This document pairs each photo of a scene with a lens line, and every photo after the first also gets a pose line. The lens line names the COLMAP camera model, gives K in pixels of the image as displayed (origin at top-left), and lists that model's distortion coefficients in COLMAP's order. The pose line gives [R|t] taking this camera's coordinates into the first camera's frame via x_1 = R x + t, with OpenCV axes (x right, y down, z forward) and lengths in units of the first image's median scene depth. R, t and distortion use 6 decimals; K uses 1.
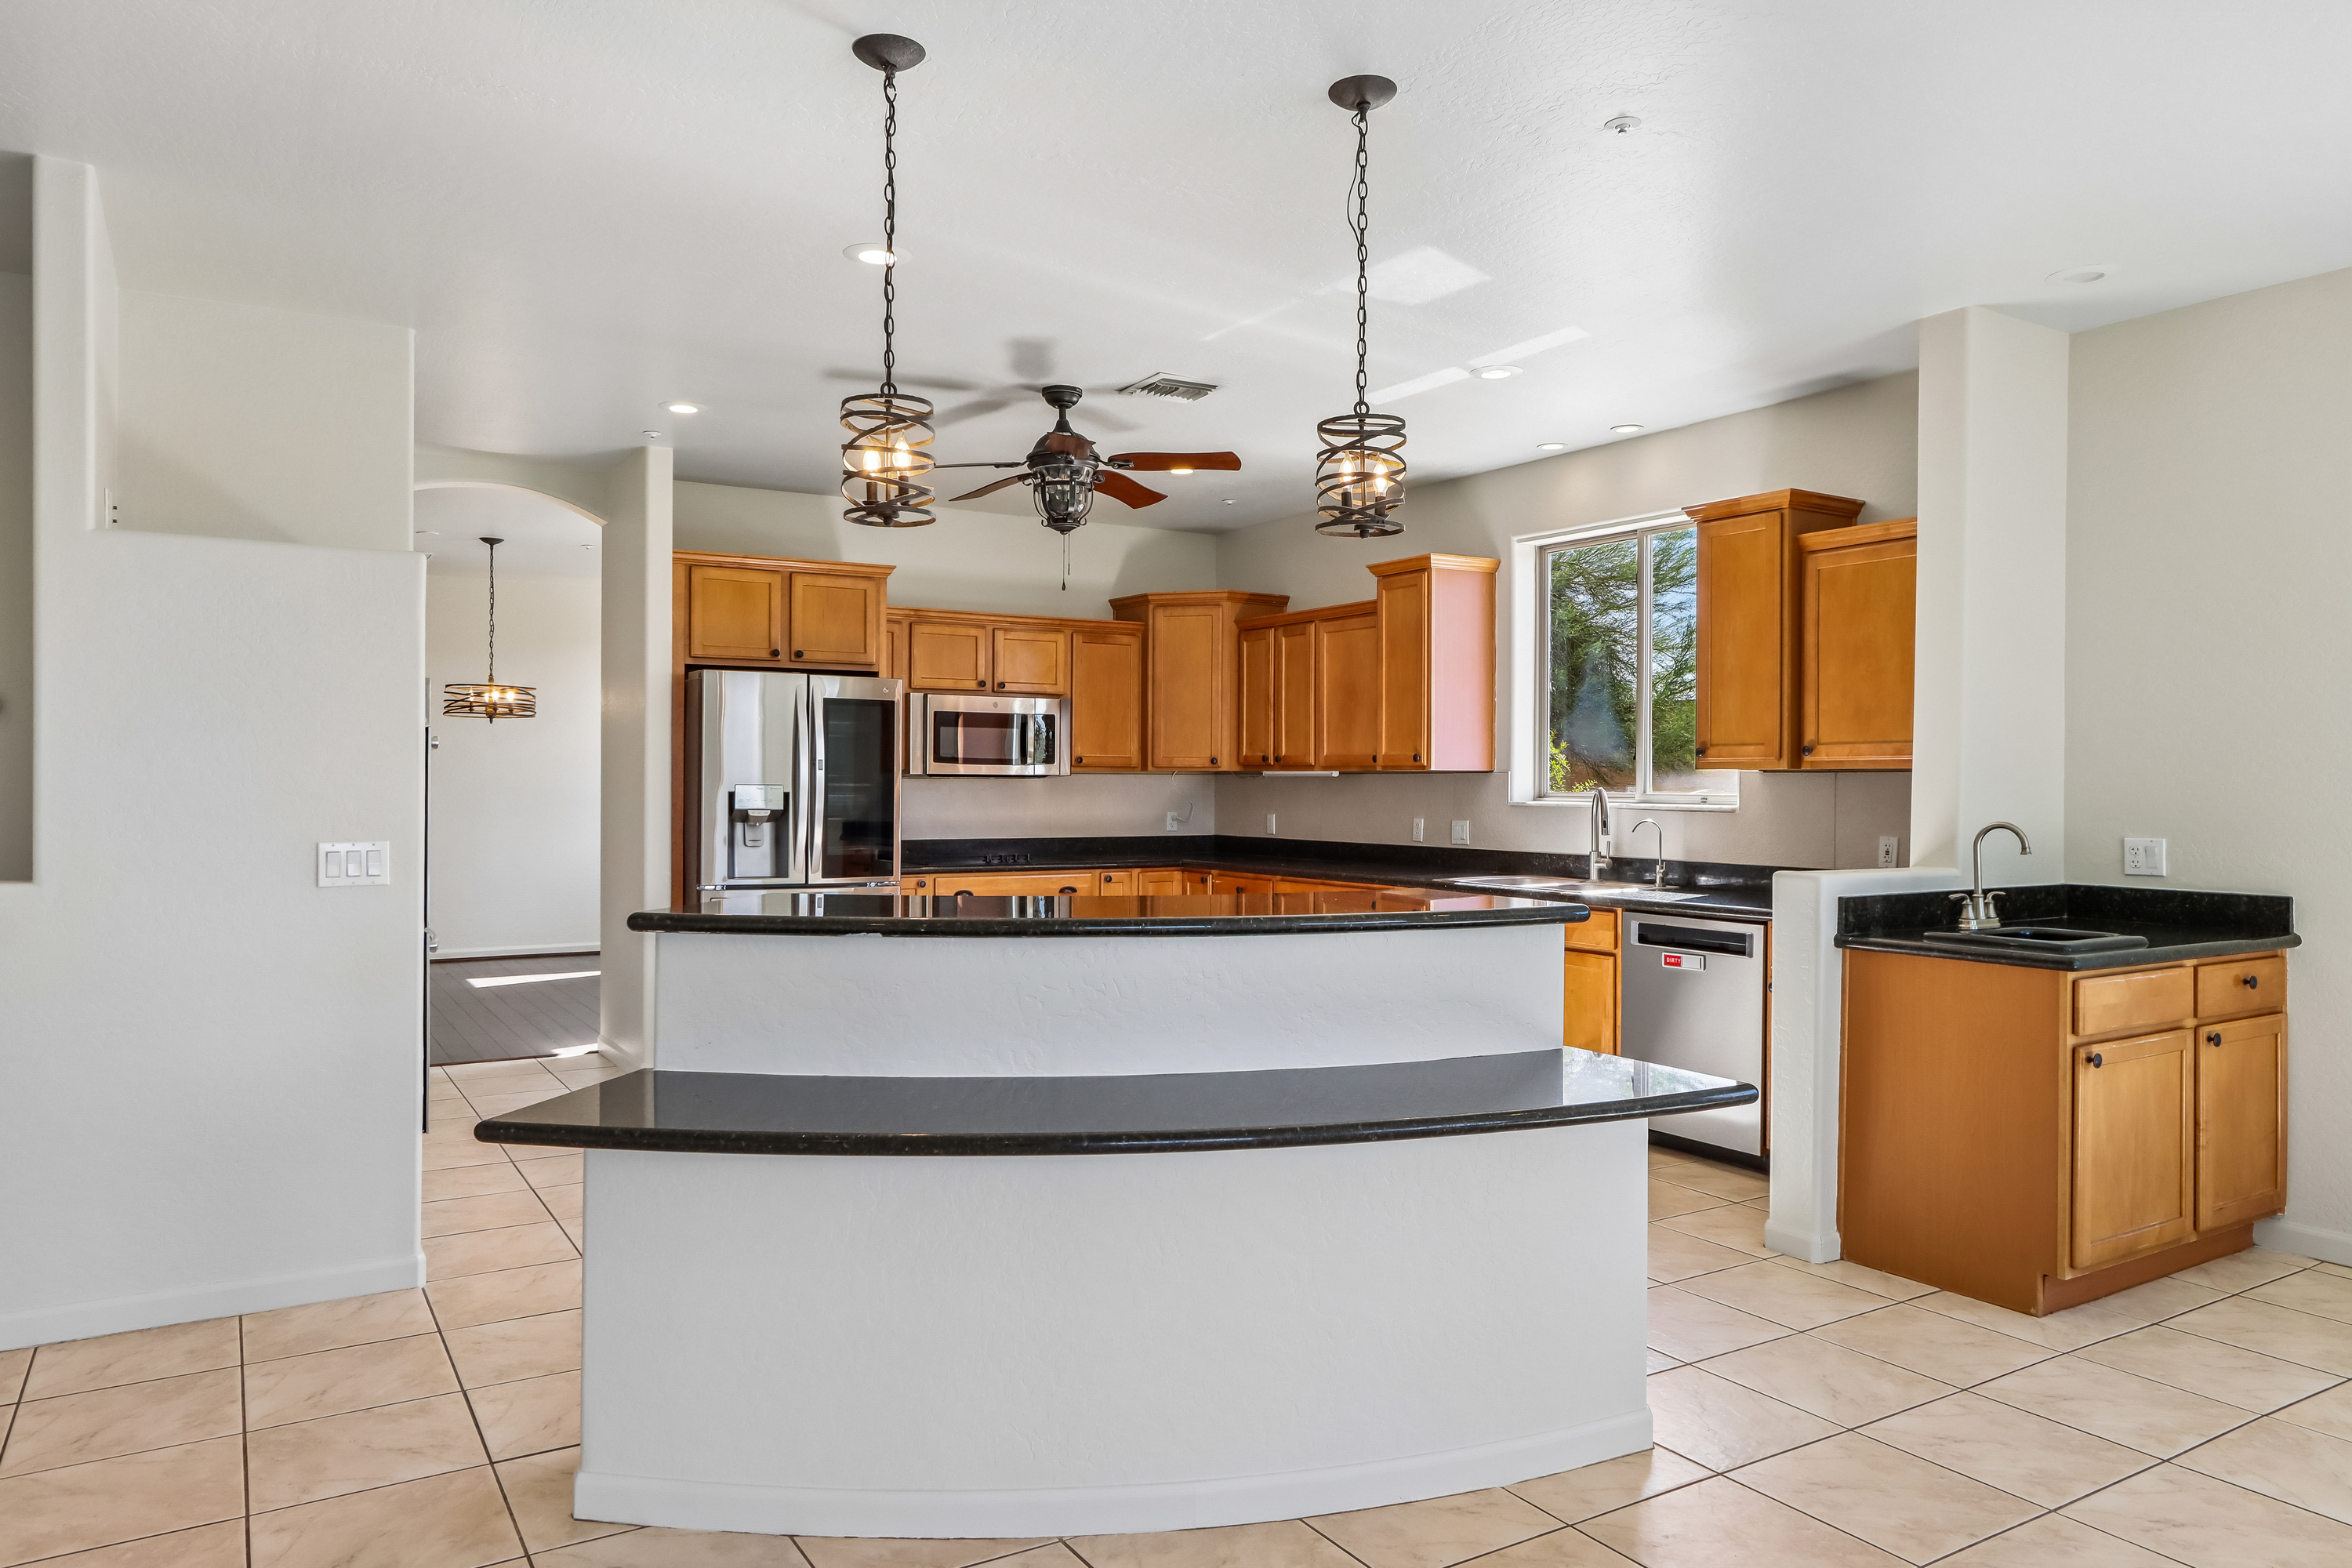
lens RADIAL K [[1530.9, 0, 1142.0], [0, 1530.9, 786.6], [0, 0, 1]] dist [-0.005414, -0.000481]
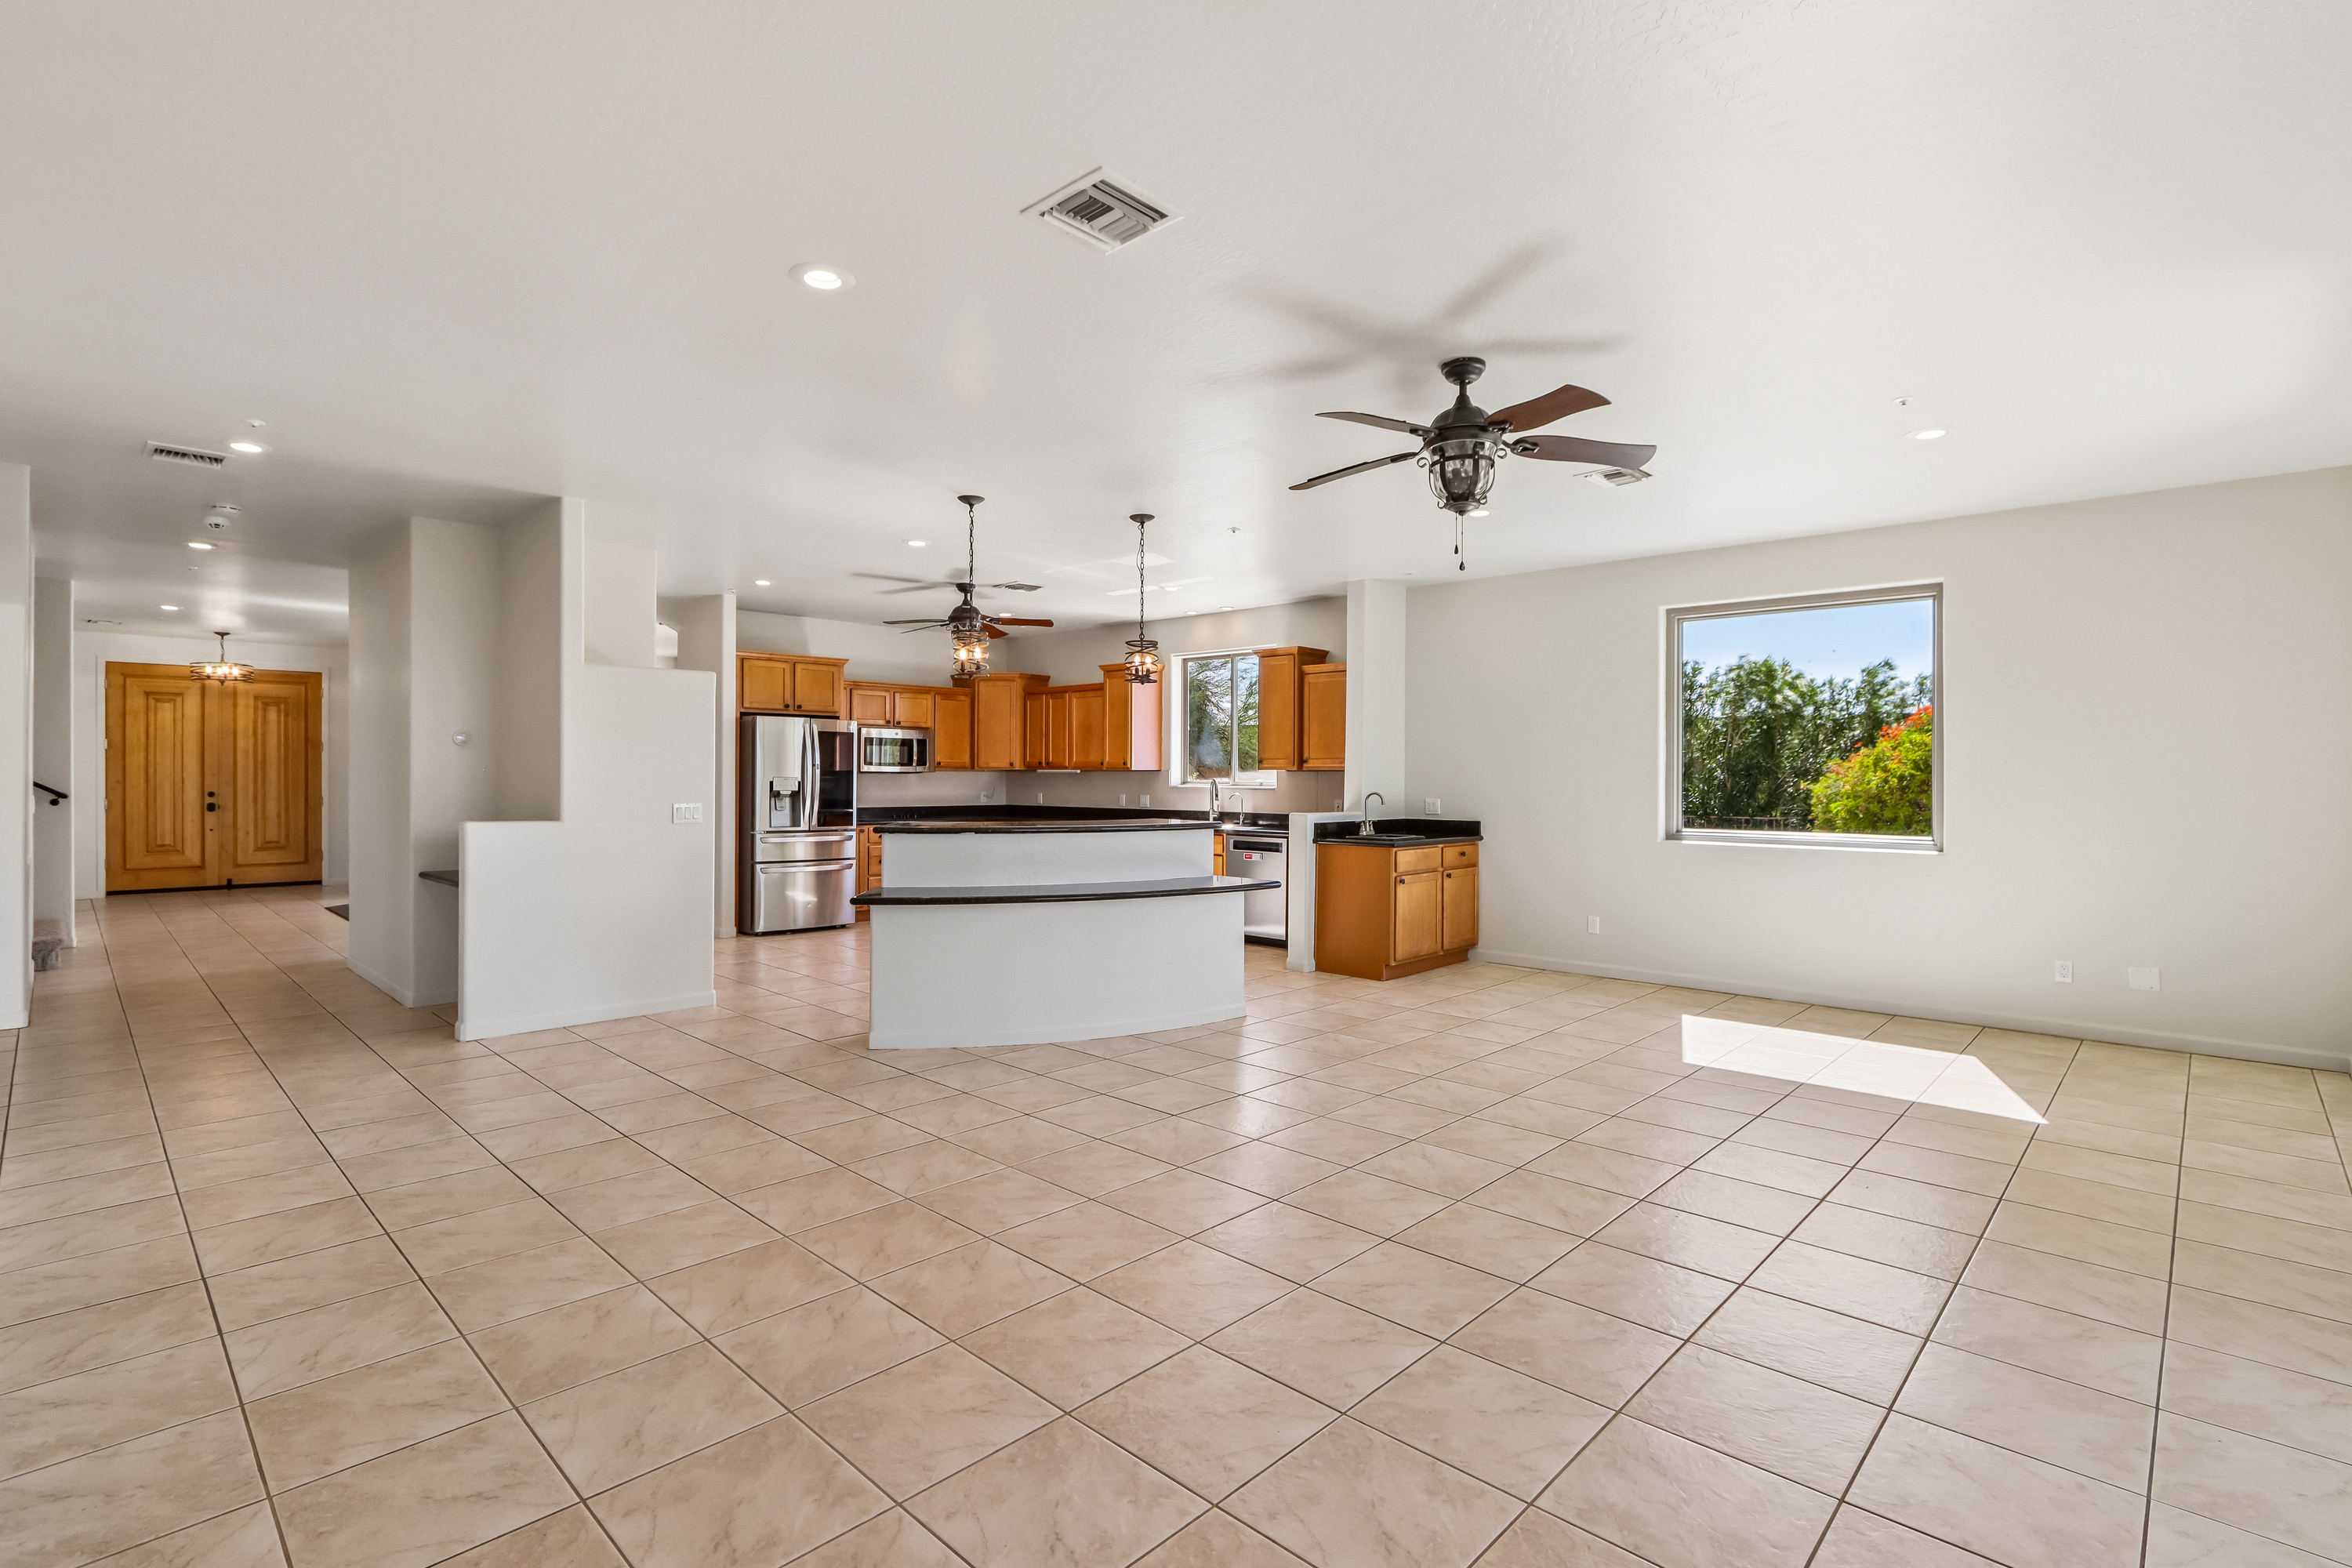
lens RADIAL K [[1100.7, 0, 1145.6], [0, 1100.7, 780.1], [0, 0, 1]] dist [-0.012464, 0.000876]
pose [[0.968610, -0.001376, 0.248583, -0.157206], [0.000941, 0.999998, 0.001869, 0.000026], [-0.248585, -0.001576, 0.968609, -0.412280]]
